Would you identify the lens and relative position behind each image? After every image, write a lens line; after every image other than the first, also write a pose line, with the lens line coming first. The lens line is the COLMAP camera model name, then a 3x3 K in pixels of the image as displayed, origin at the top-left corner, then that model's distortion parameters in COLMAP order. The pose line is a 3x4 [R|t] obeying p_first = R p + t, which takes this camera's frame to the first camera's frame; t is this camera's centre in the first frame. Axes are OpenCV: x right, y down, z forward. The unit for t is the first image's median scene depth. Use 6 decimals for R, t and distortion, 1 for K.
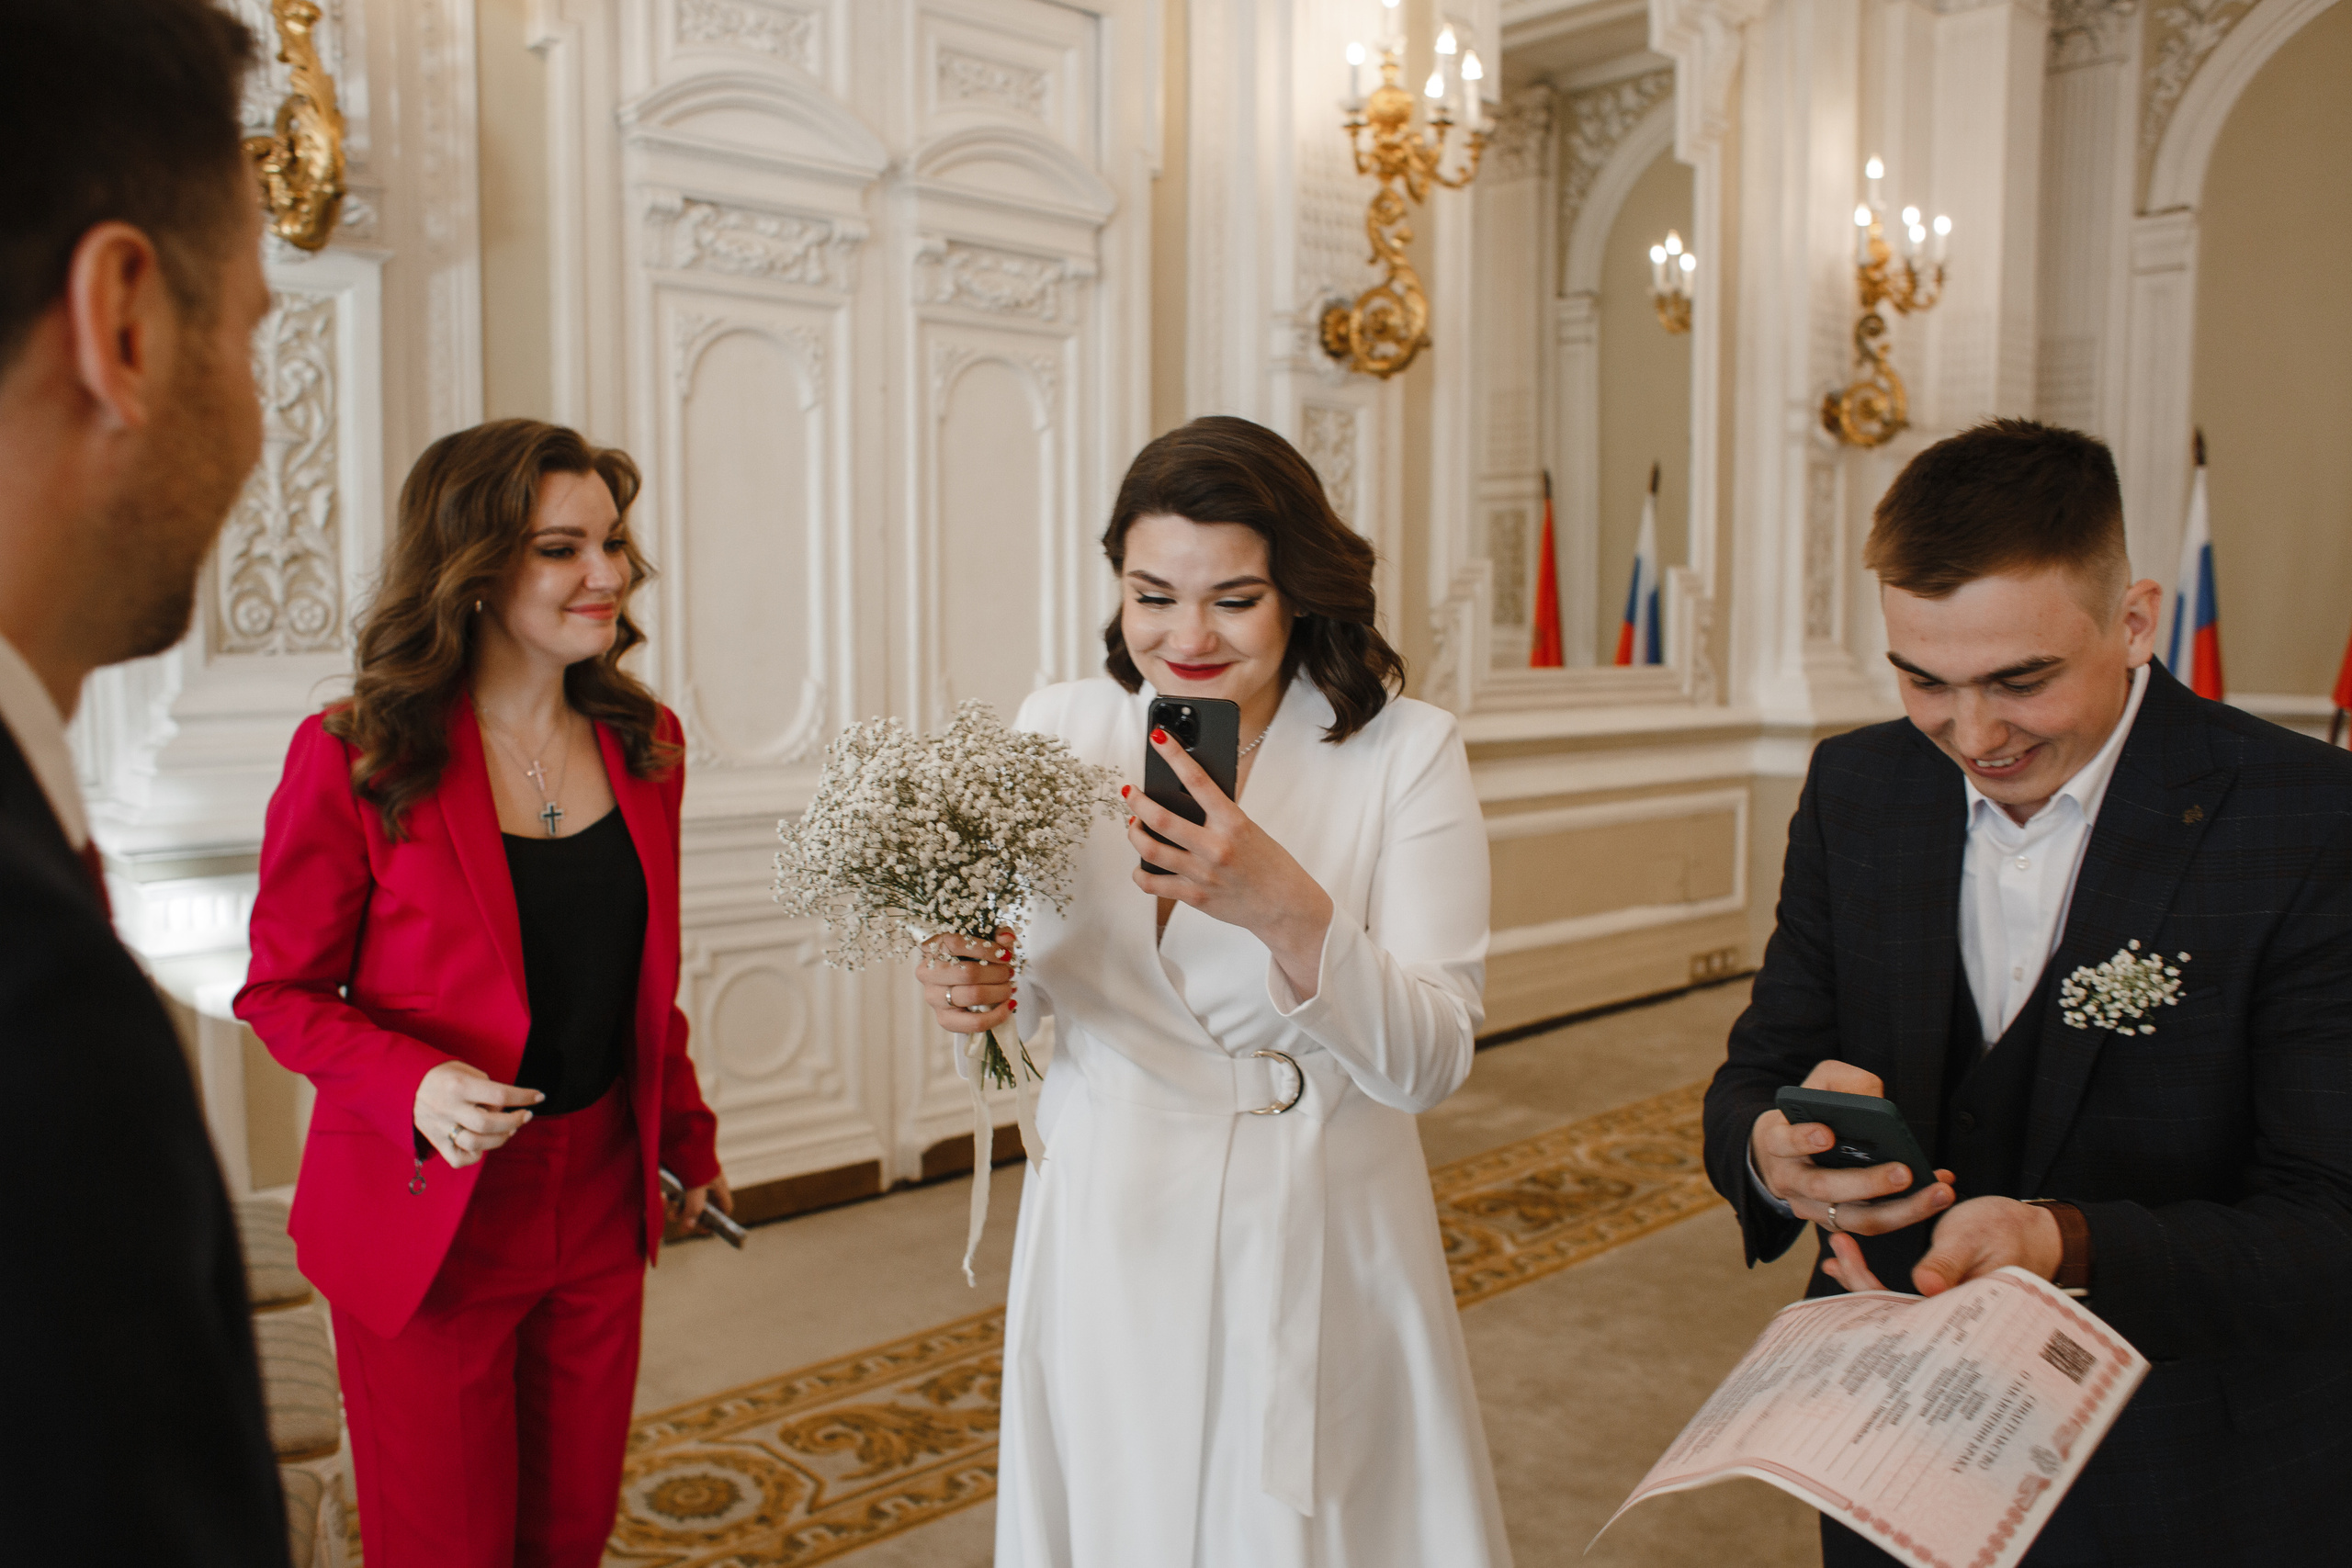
lens RADIAL K [[1865.5, 0, 1165.9], [0, 1865.5, 782.6], [0, 0, 1]] dist [-0.107810, 0.139542]
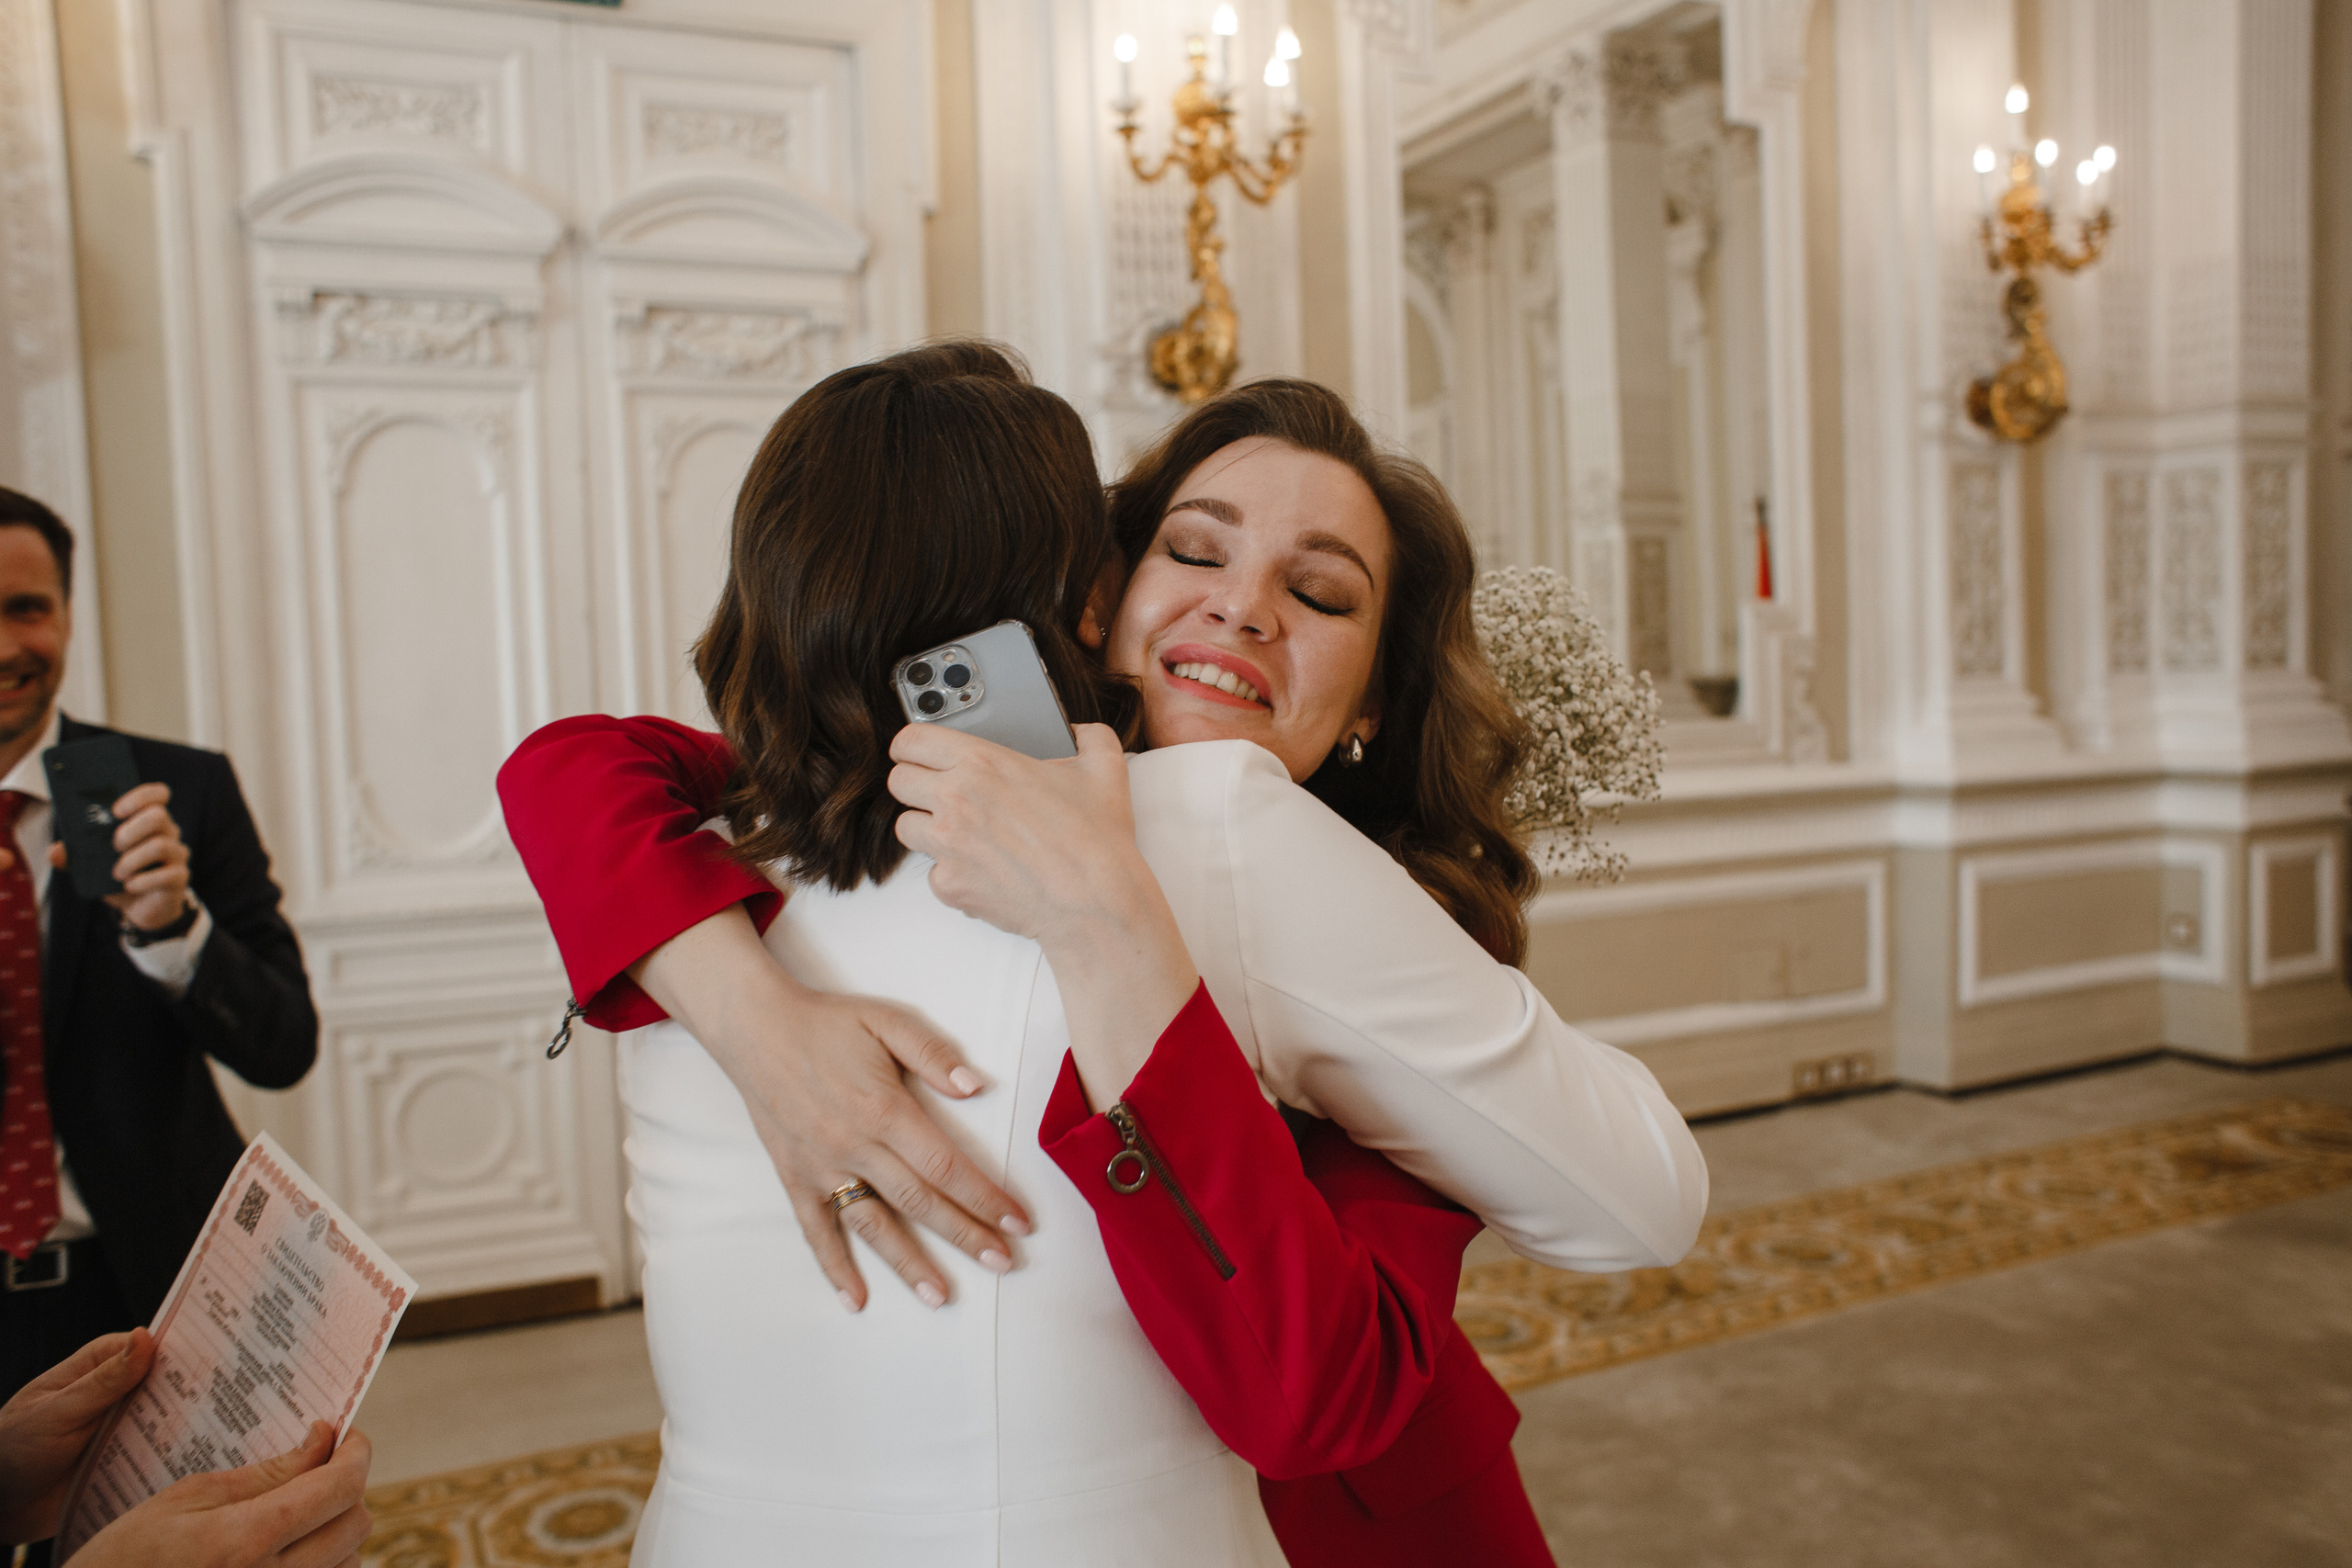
lens RADIAL K [[1865.5, 0, 1165.9], [0, 1865.5, 782.6], [0, 0, 1]] dist [-0.107810, 0.139542]
pose [[0.952953, -0.019304, -0.302502, 0.403922], [0.010519, 0.999475, -0.030642, -0.016267], [0.302935, 0.026019, 0.952656, 0.180290]]
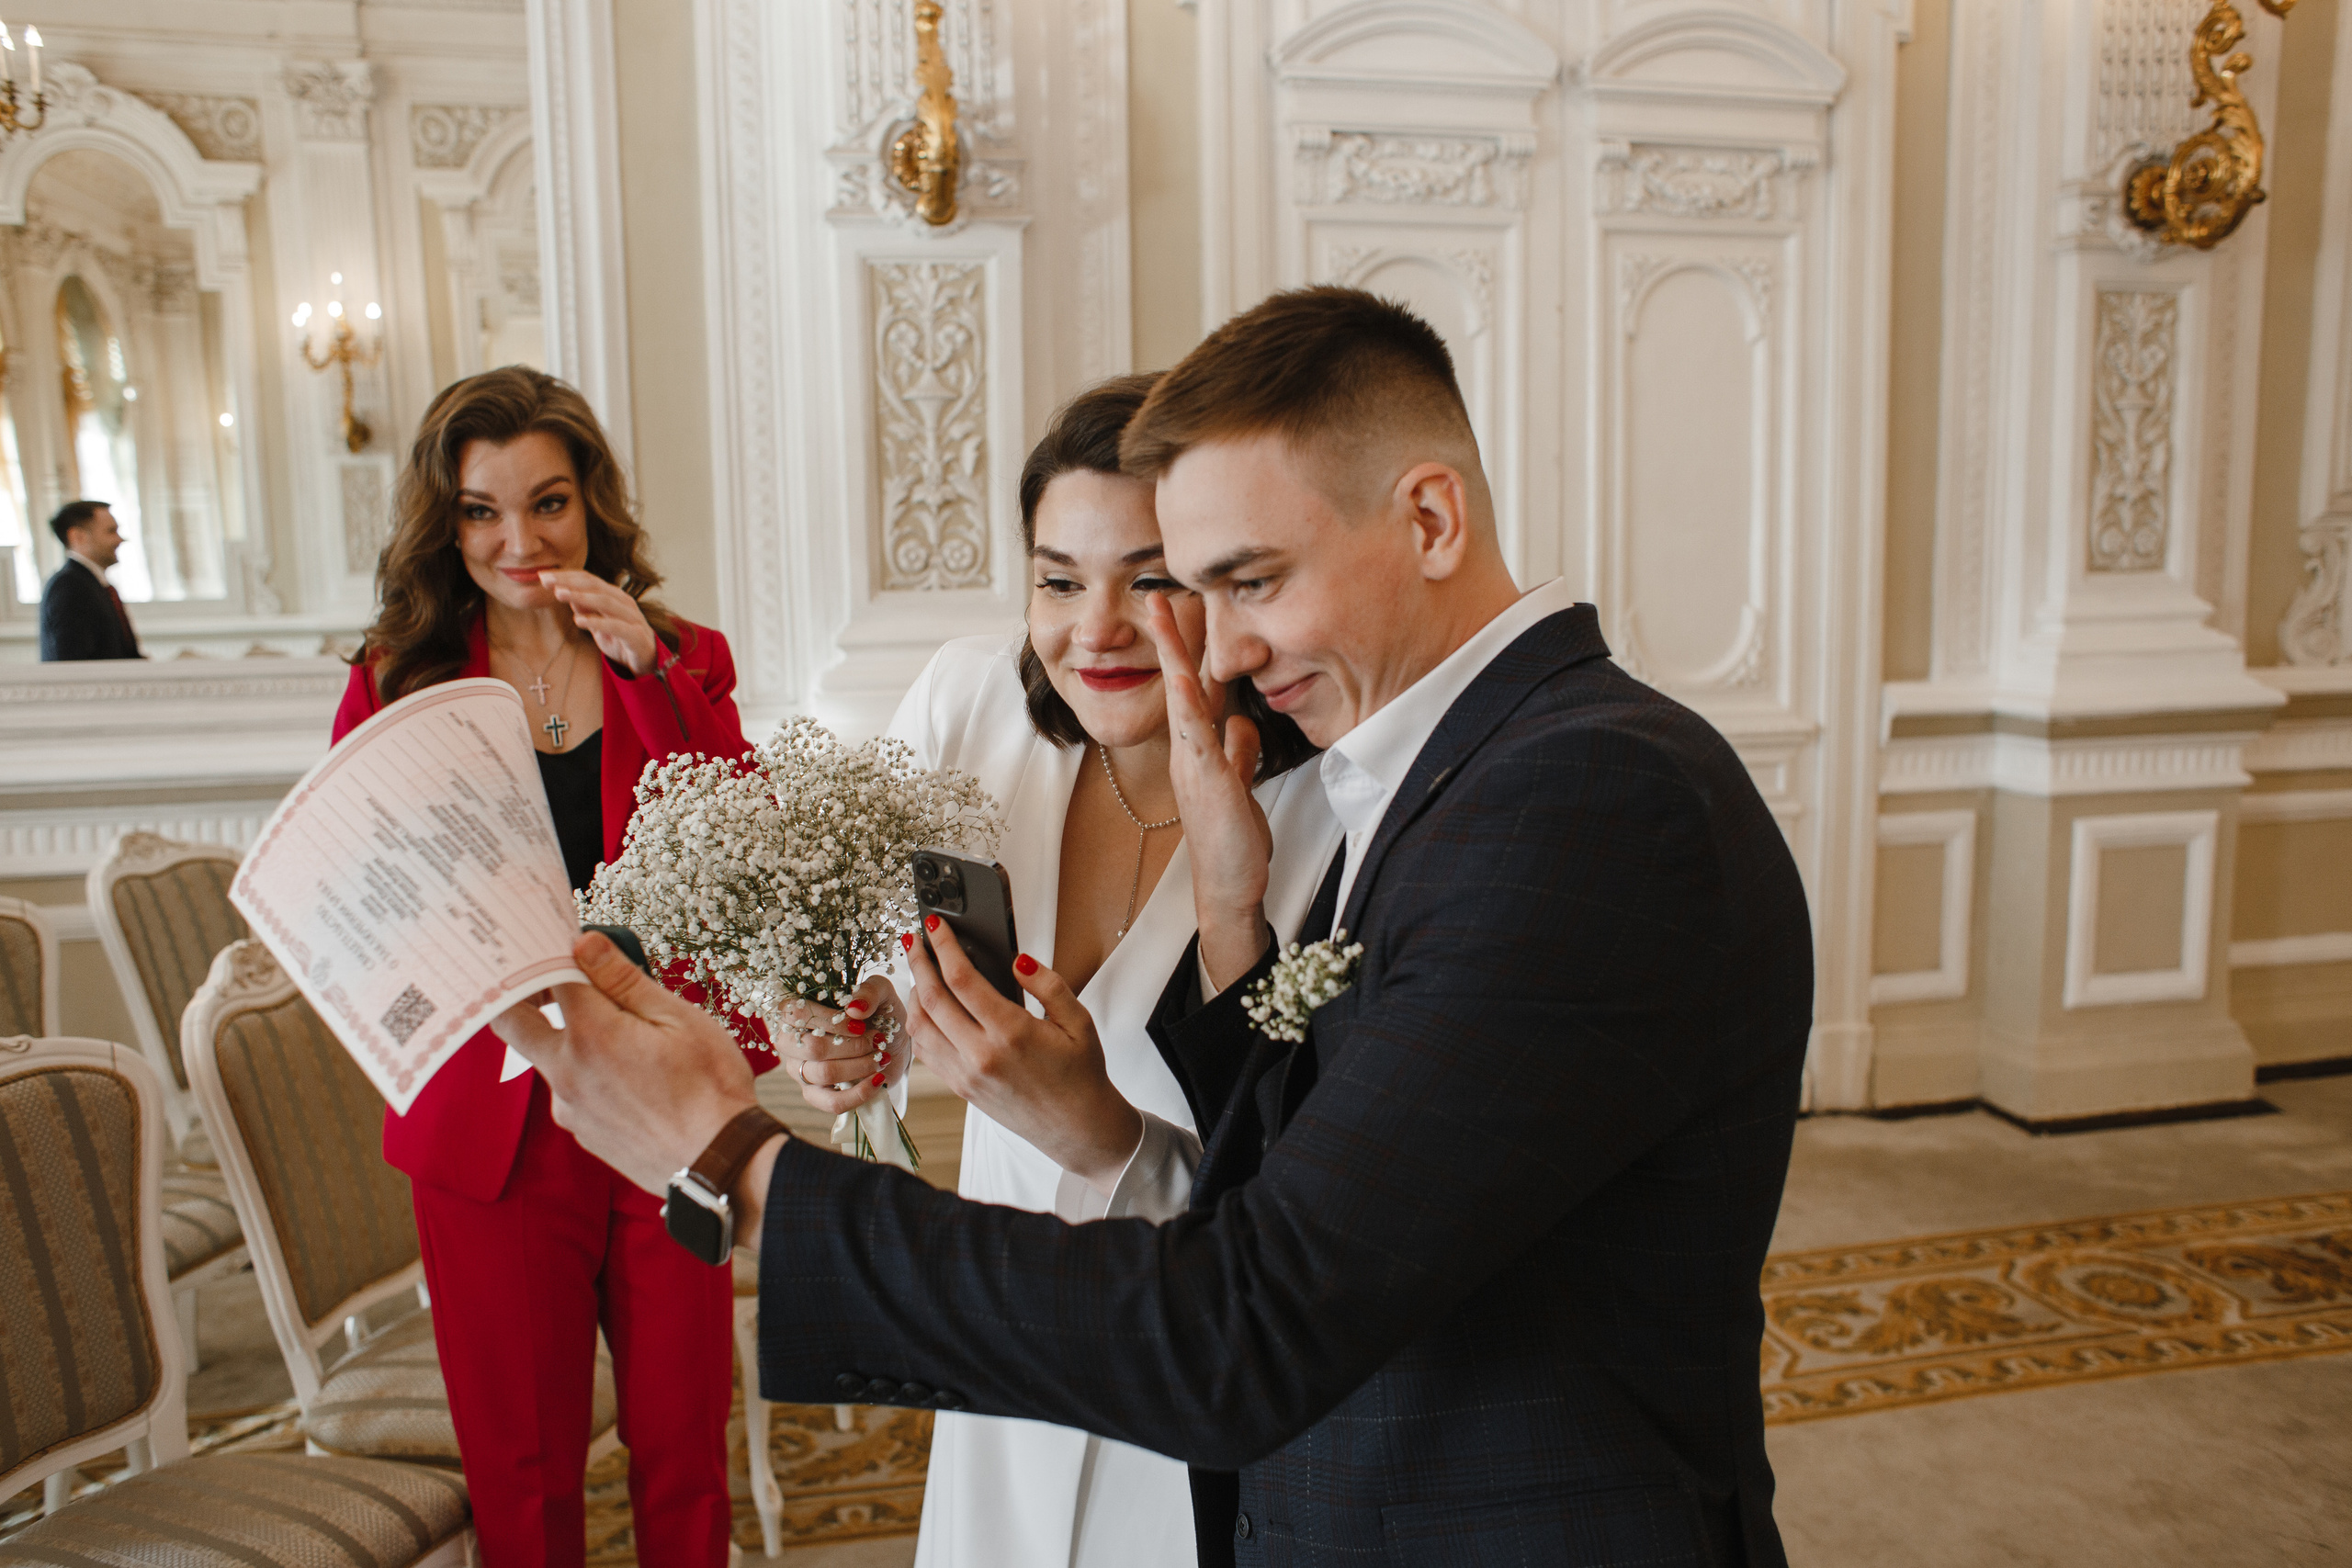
lens RADIAL K [[1872.4, 0, 1172.4], [0, 1872.4, 784.7], [0, 0, 1]] dist [-0.109379, 0.141932]
pose [[0.859956, 0.046436, -0.508251, 0.165585], [-0.026906, 0.998592, 0.045710, -0.005552], [0.509658, -0.025633, 0.859995, 0.068639]]
